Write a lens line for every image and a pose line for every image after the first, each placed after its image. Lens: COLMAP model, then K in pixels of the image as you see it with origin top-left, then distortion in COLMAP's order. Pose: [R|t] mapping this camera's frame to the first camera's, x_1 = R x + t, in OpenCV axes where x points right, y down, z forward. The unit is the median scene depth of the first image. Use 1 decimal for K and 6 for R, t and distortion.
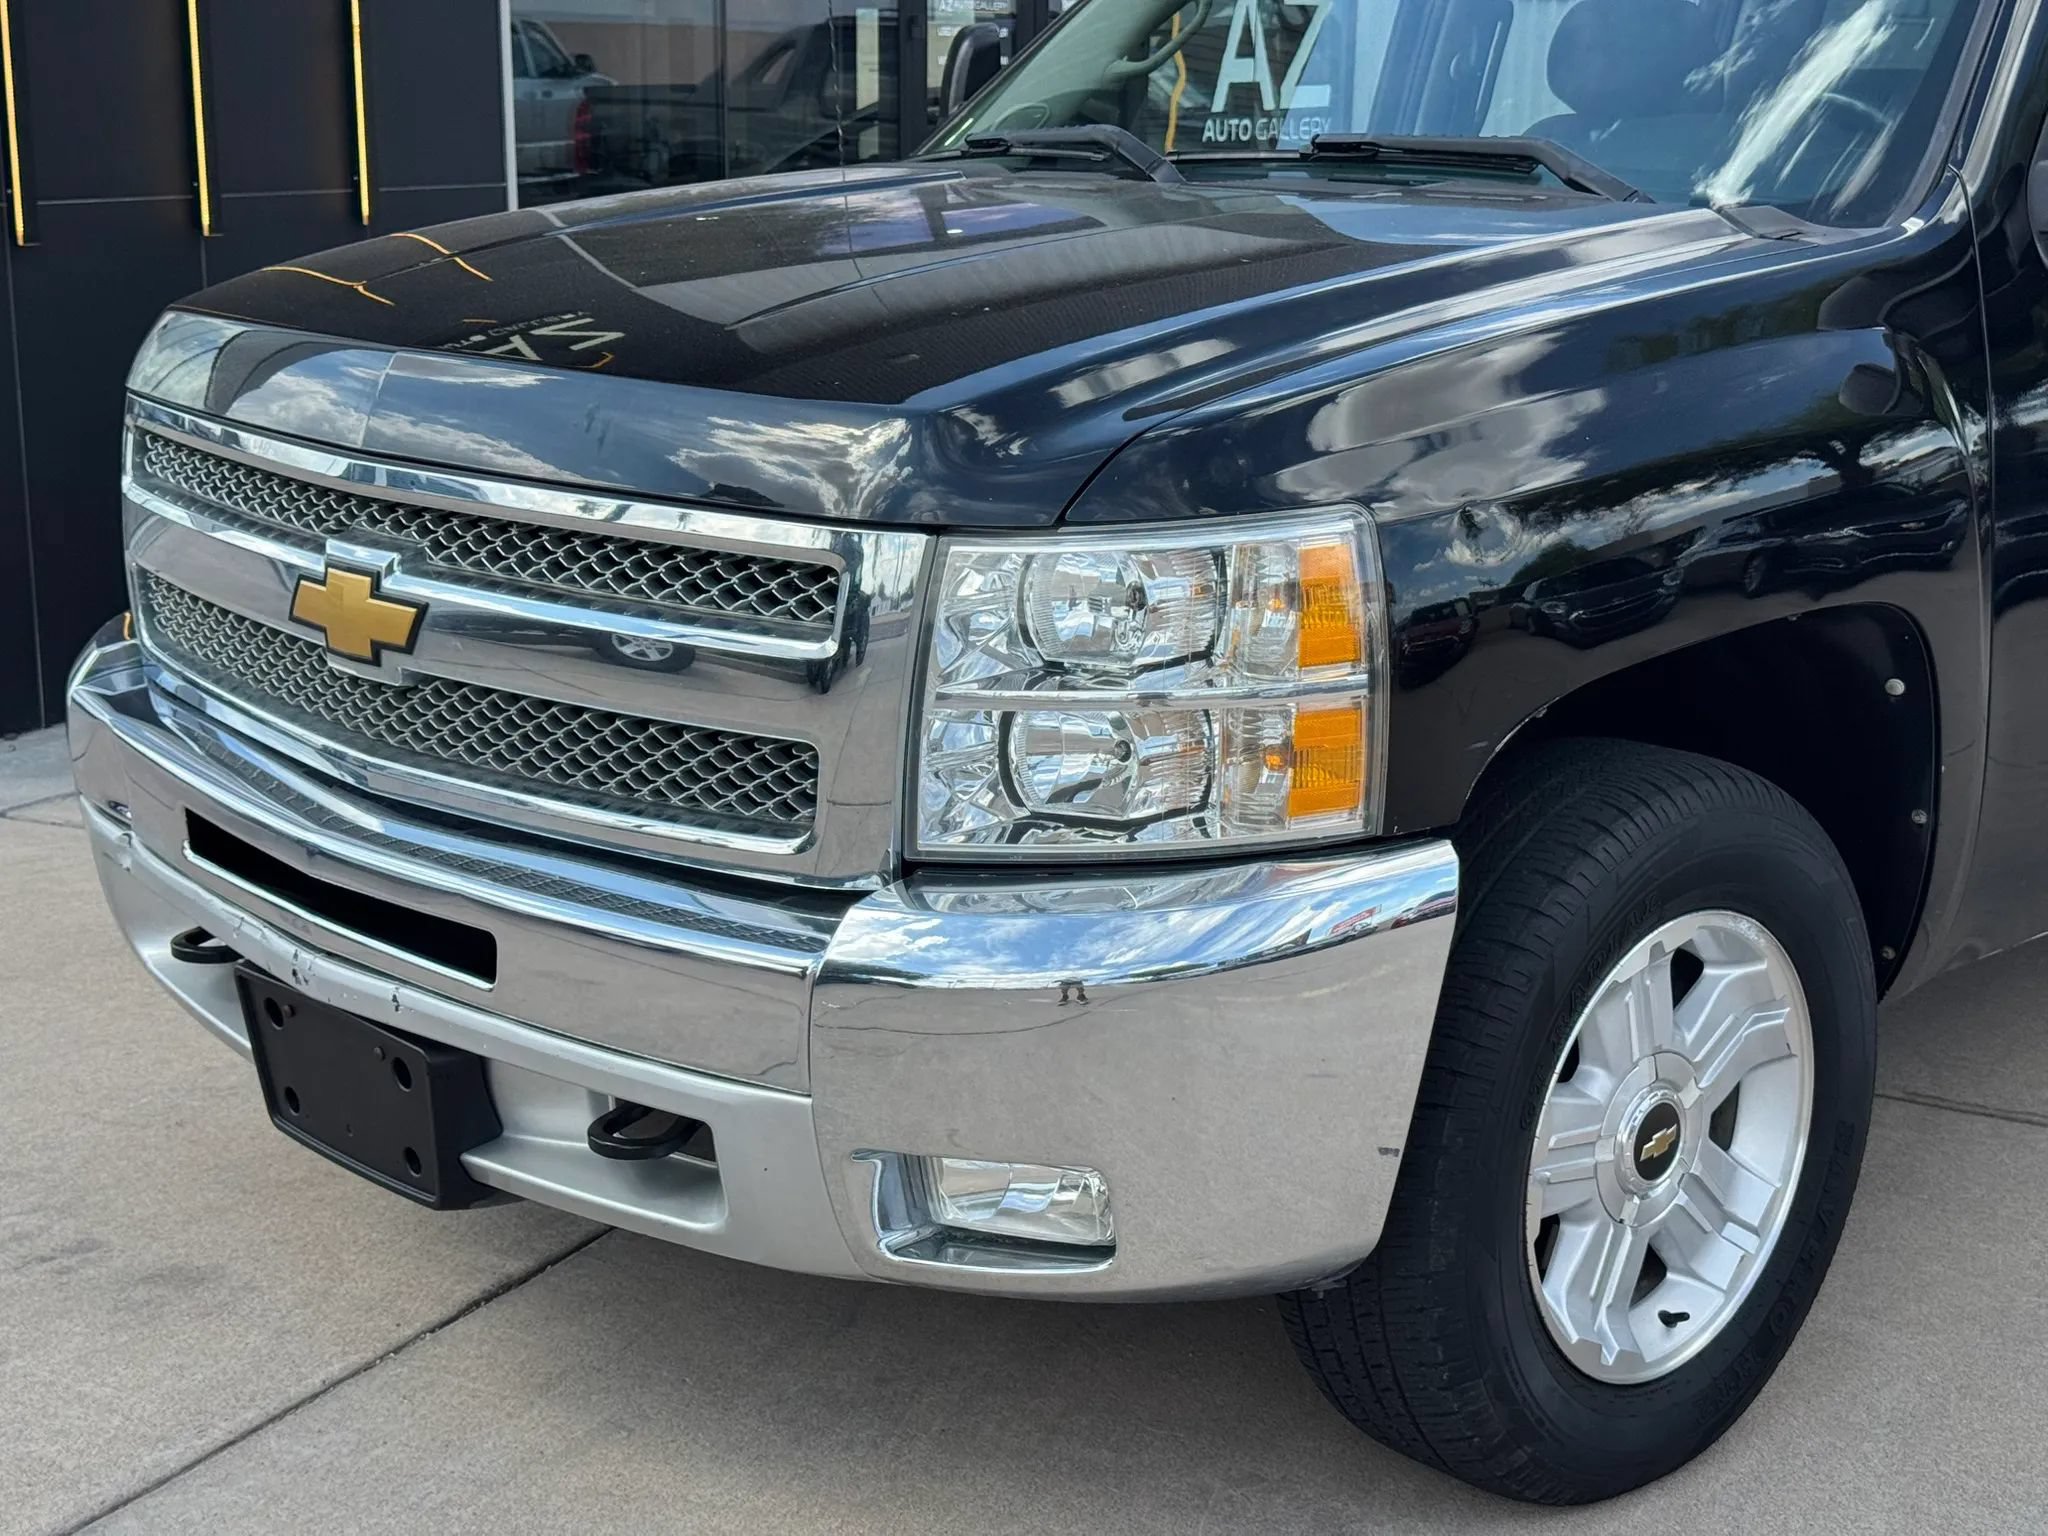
lens RADIAL K [[3074.7, 0, 1024.1], [0, 3074.7, 764.6], [0, 0, 1]] dist [0.027299, 0.000000]
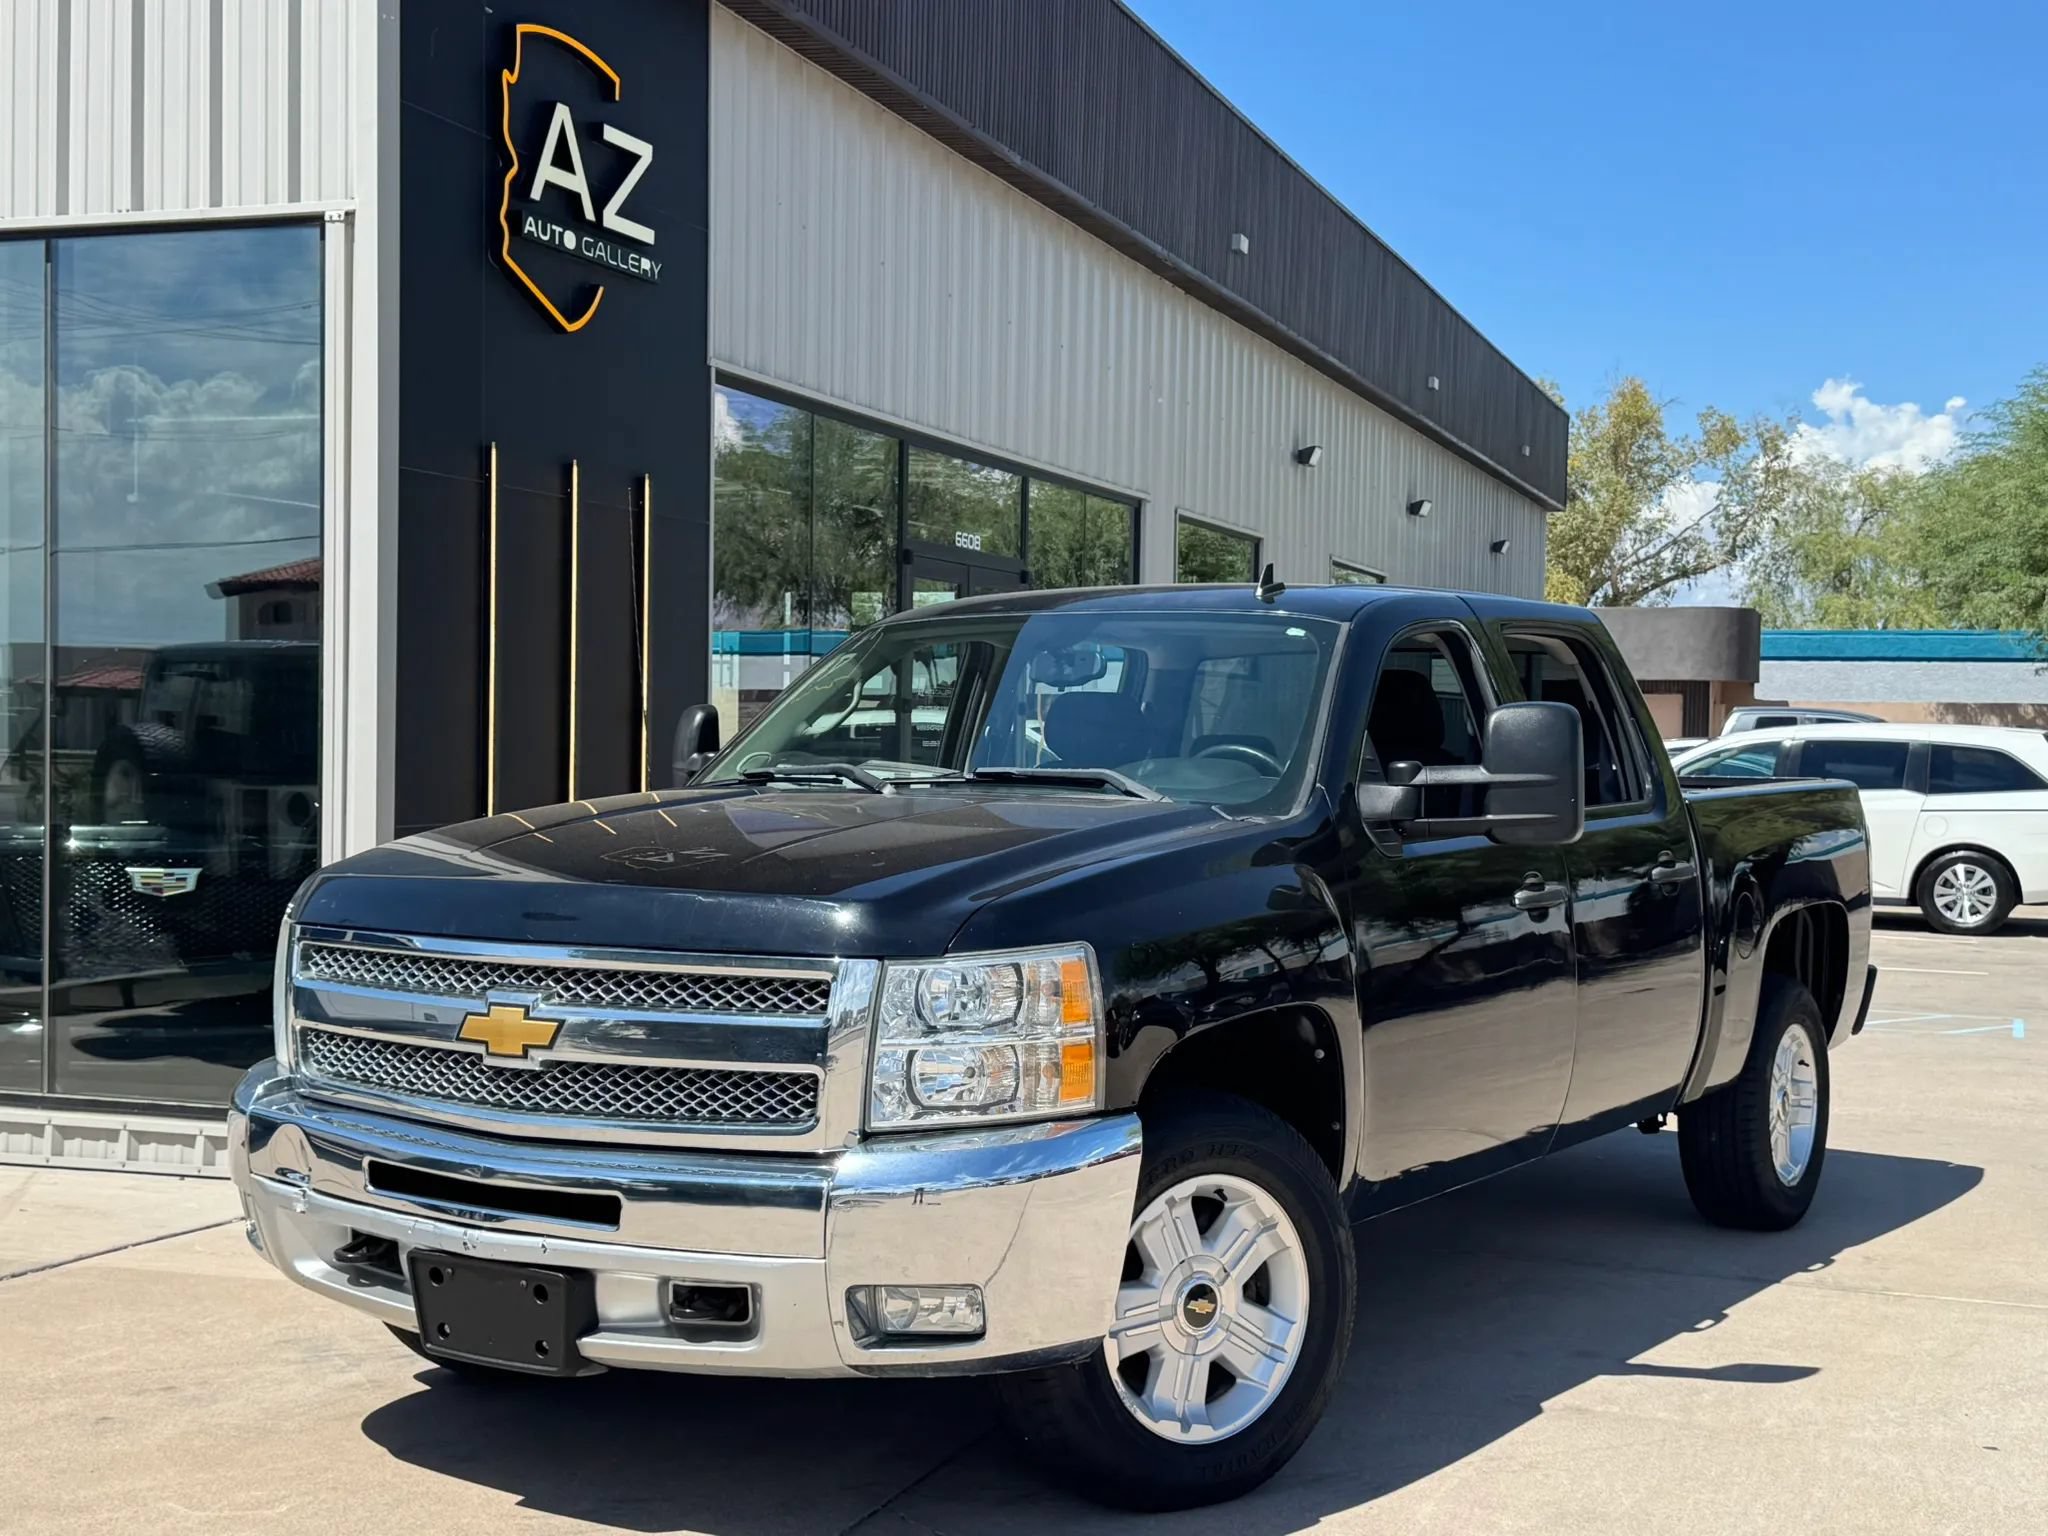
lens RADIAL K [[3074.7, 0, 984.3], [0, 3074.7, 769.3], [0, 0, 1]] dist [0.027299, 0.000000]
pose [[0.968506, -0.009541, 0.248808, -0.399698], [0.061857, 0.977158, -0.203314, 0.184926], [-0.241185, 0.212301, 0.946973, -0.794917]]
